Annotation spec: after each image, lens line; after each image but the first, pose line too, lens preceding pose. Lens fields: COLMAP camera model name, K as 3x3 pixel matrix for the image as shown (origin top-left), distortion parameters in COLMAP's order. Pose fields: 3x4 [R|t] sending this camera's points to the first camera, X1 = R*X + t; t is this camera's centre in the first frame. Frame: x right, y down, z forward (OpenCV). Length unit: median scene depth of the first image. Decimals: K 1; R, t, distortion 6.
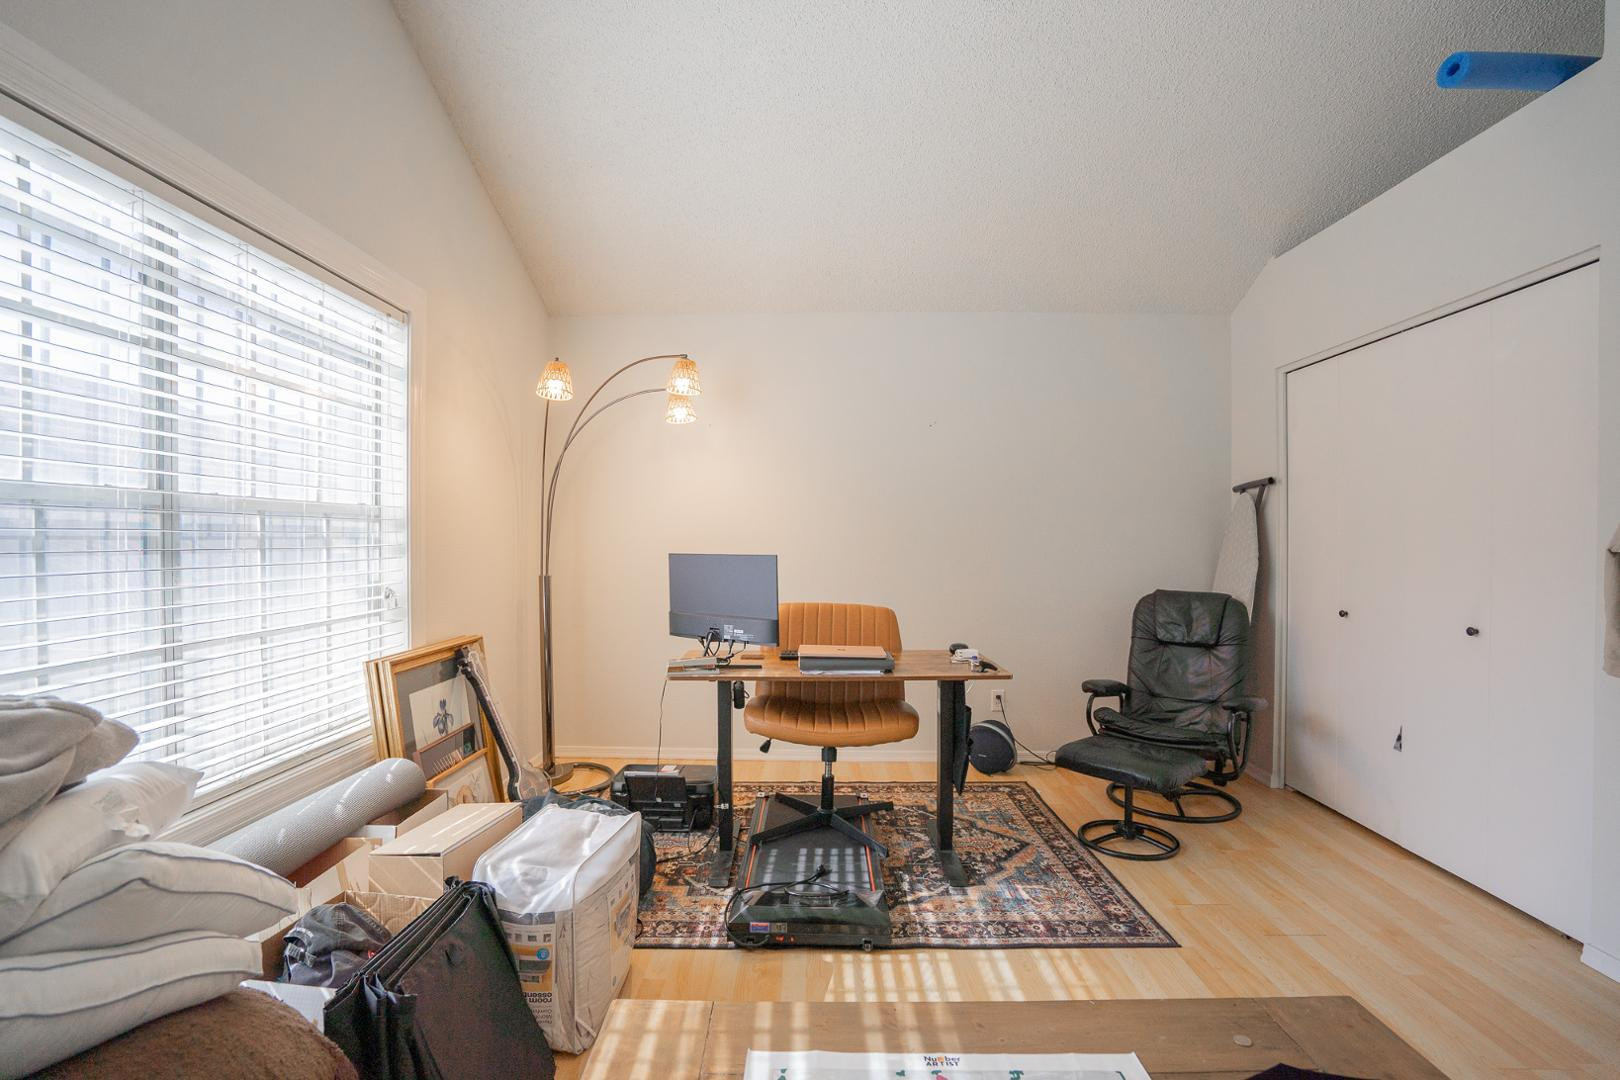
lens RADIAL K [[751.4, 0, 798.3], [0, 751.4, 544.5], [0, 0, 1]] dist [-0.053950, 0.018443]
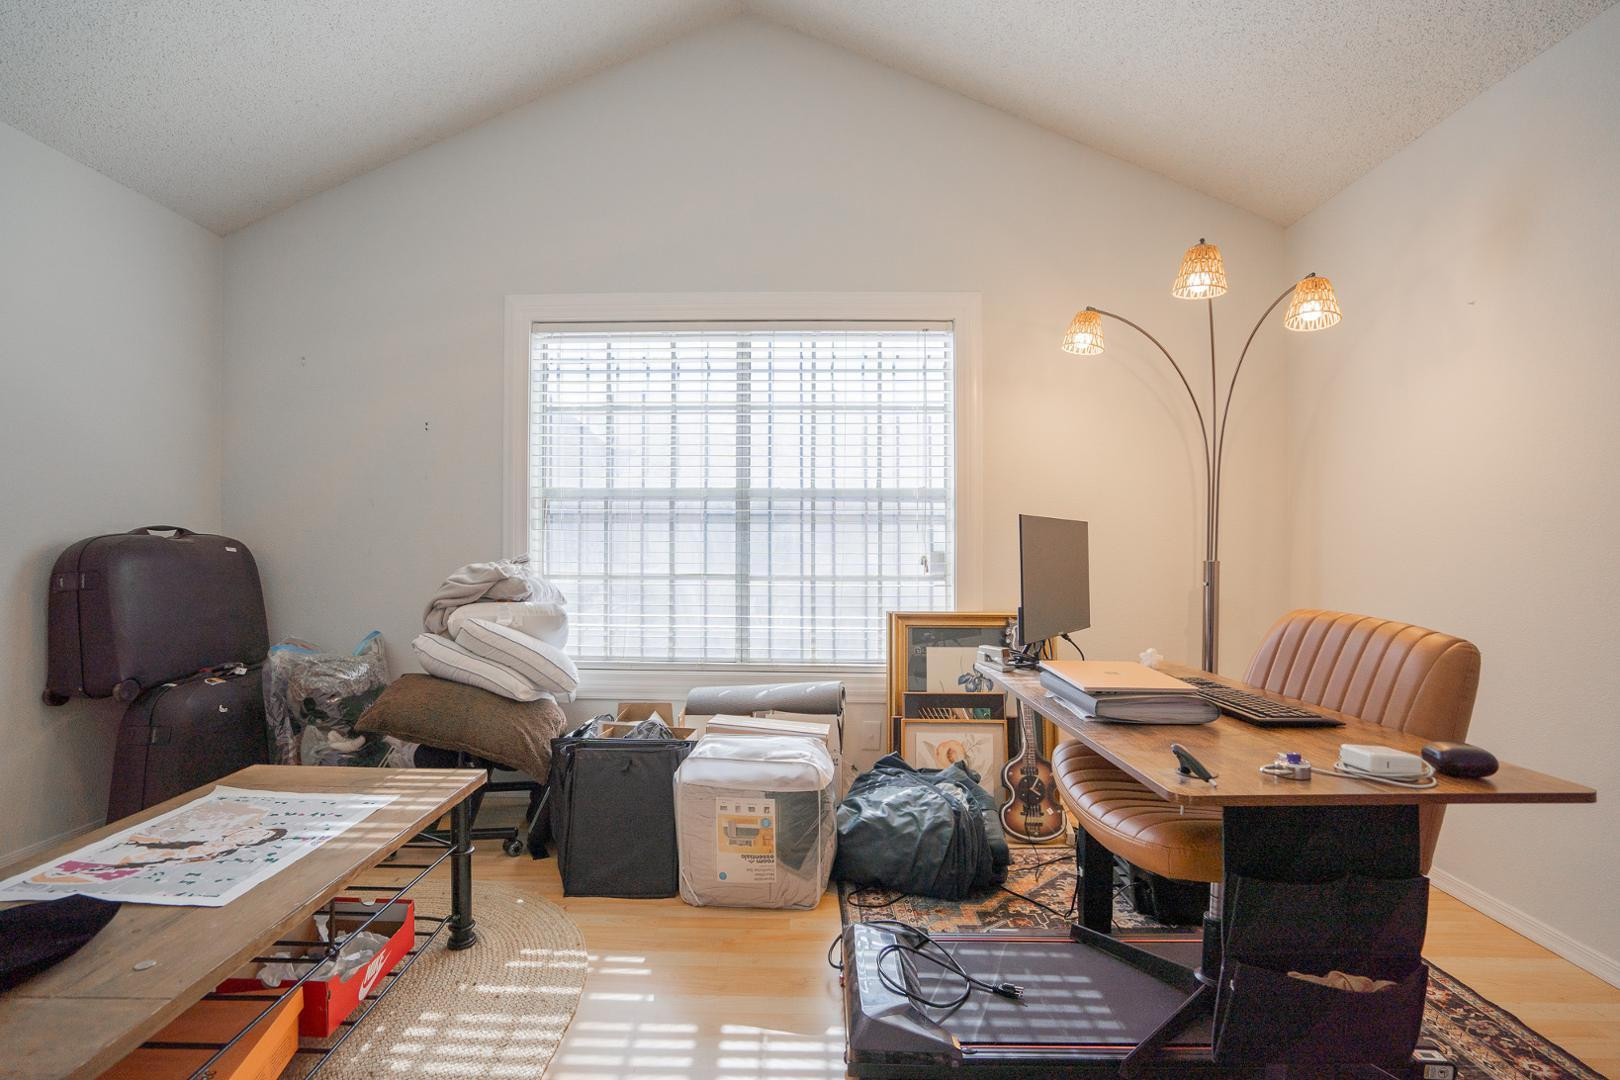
lens RADIAL K [[751.4, 0, 800.1], [0, 751.4, 550.6], [0, 0, 1]] dist [-0.053950, 0.018443]
pose [[-0.003984, 0.002695, -0.999988, 0.667534], [-0.014161, 0.999896, 0.002752, 0.048643], [0.999892, 0.014172, -0.003946, 0.796571]]
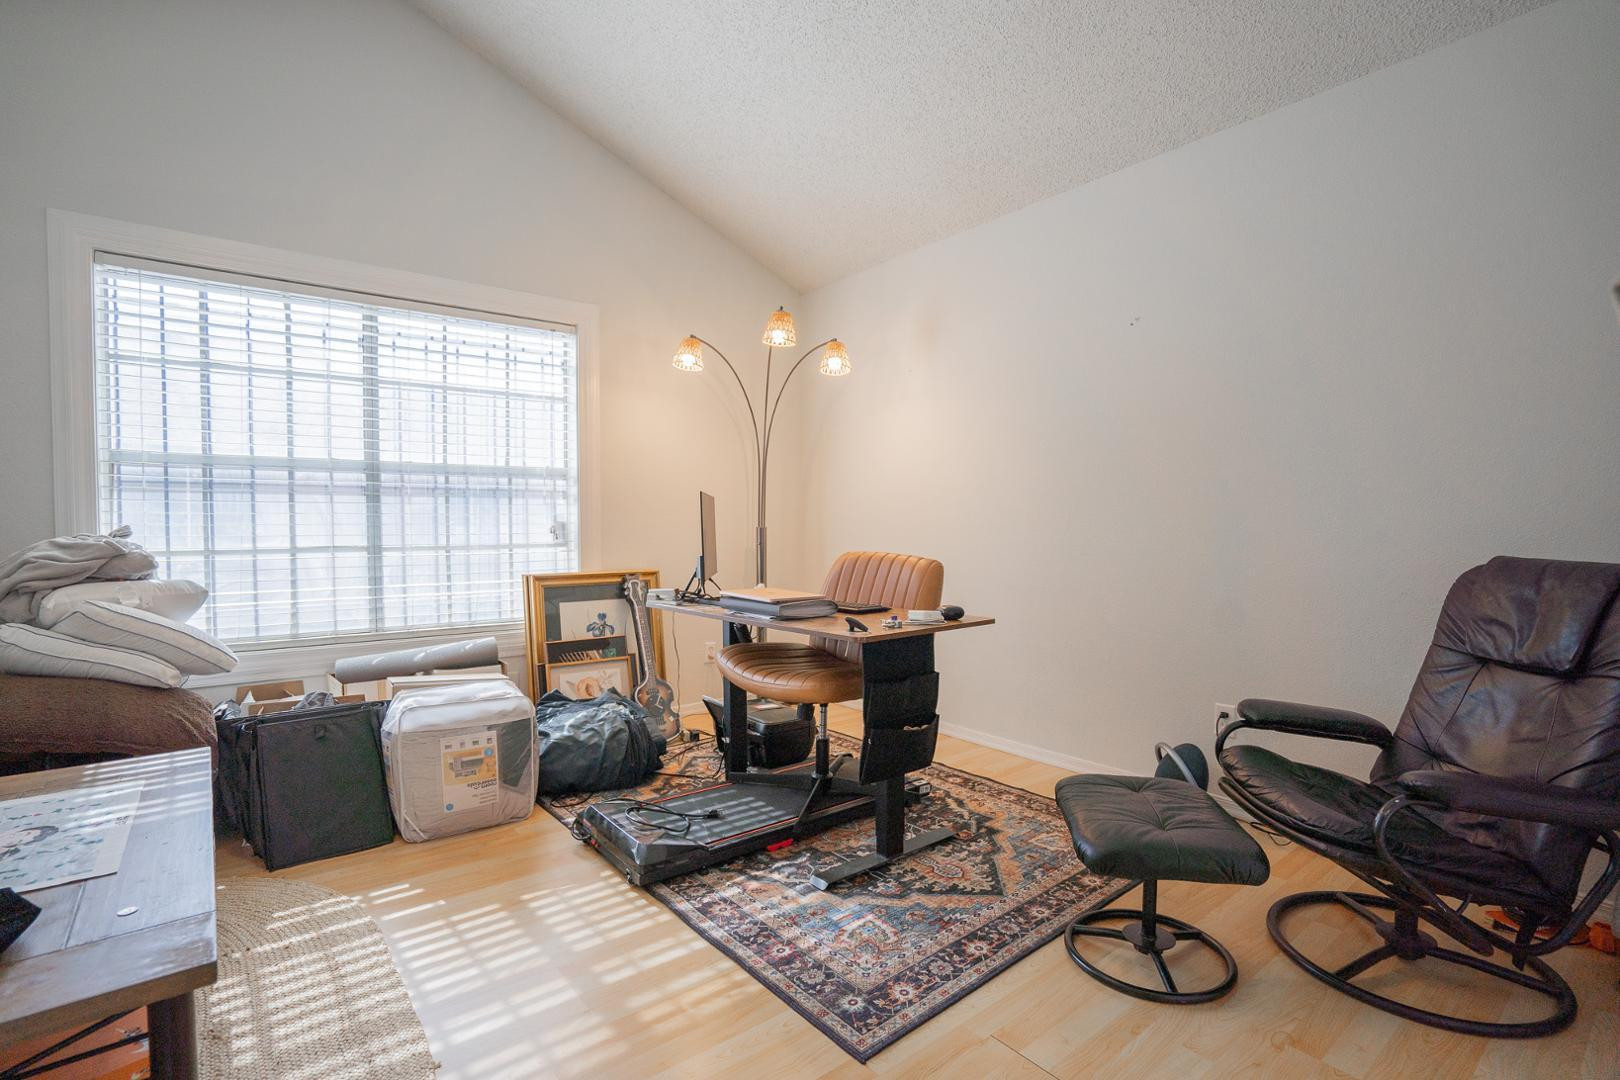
lens RADIAL K [[751.4, 0, 797.8], [0, 751.4, 543.2], [0, 0, 1]] dist [-0.053950, 0.018443]
pose [[0.627128, 0.016086, -0.778750, 0.838205], [-0.003336, 0.999833, 0.017967, 0.064121], [0.778909, -0.008670, 0.627077, 0.467463]]
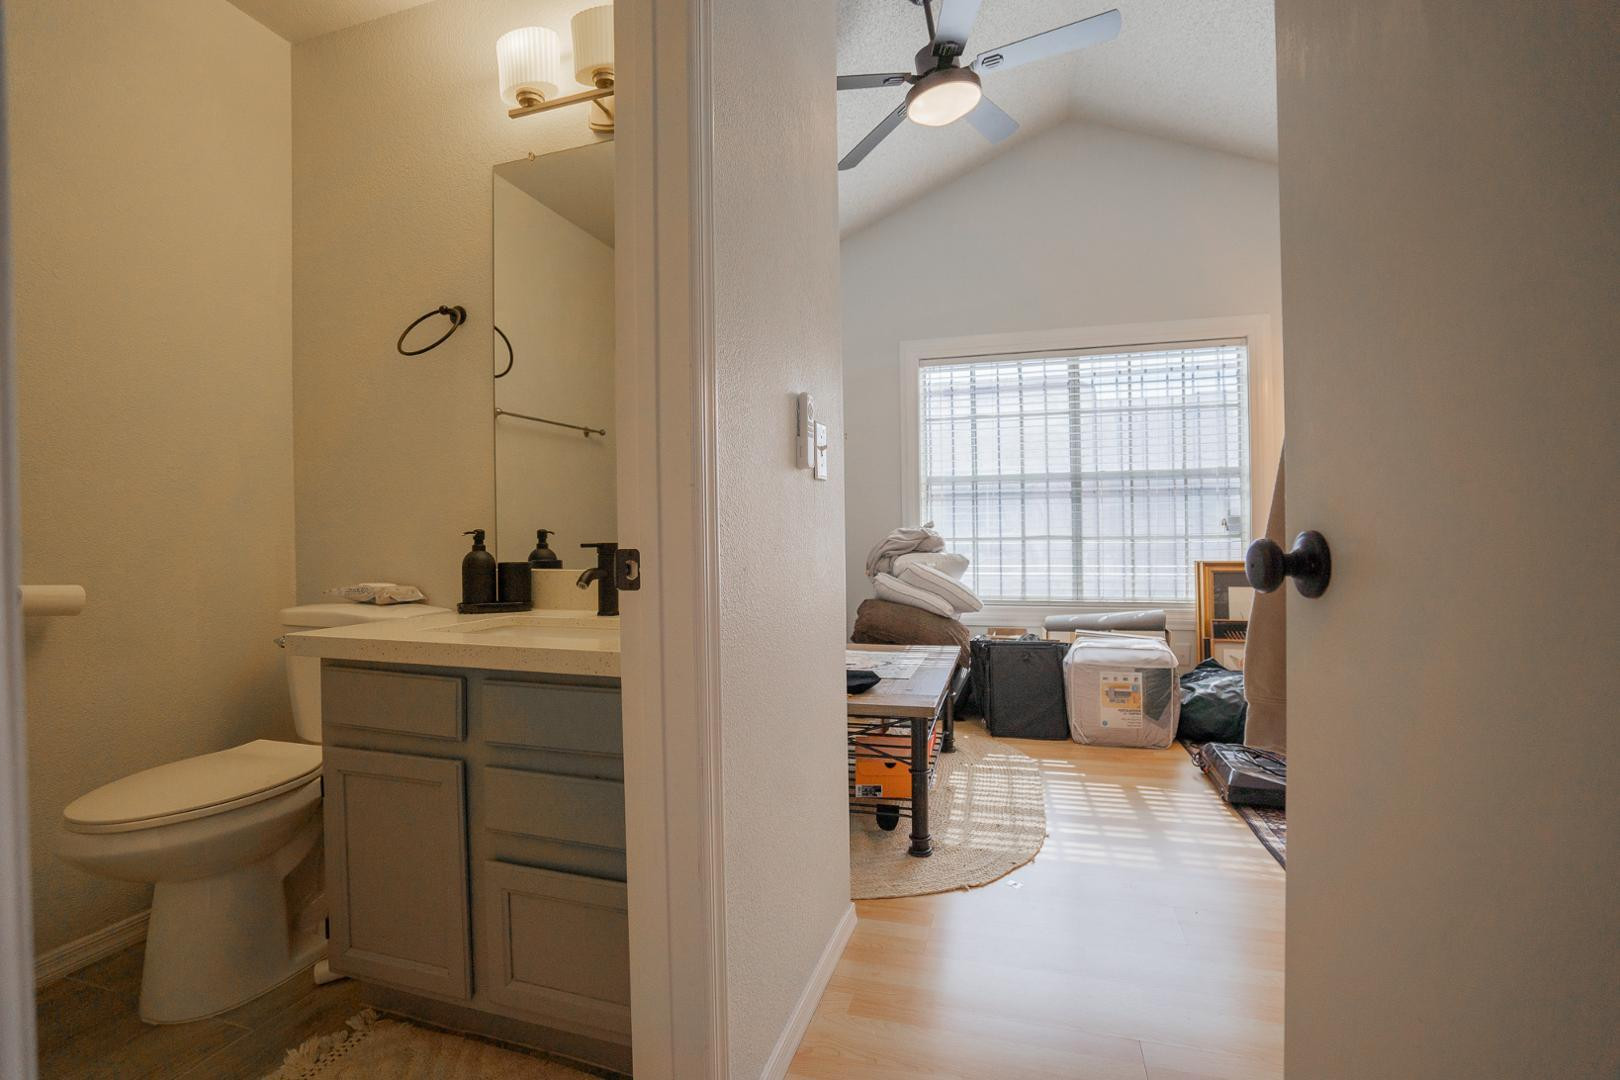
lens RADIAL K [[751.4, 0, 796.1], [0, 751.4, 542.2], [0, 0, 1]] dist [-0.053950, 0.018443]
pose [[-0.277208, 0.009158, -0.960766, 1.220195], [0.000926, 0.999957, 0.009265, 0.092631], [0.960810, 0.001678, -0.277204, 0.551433]]
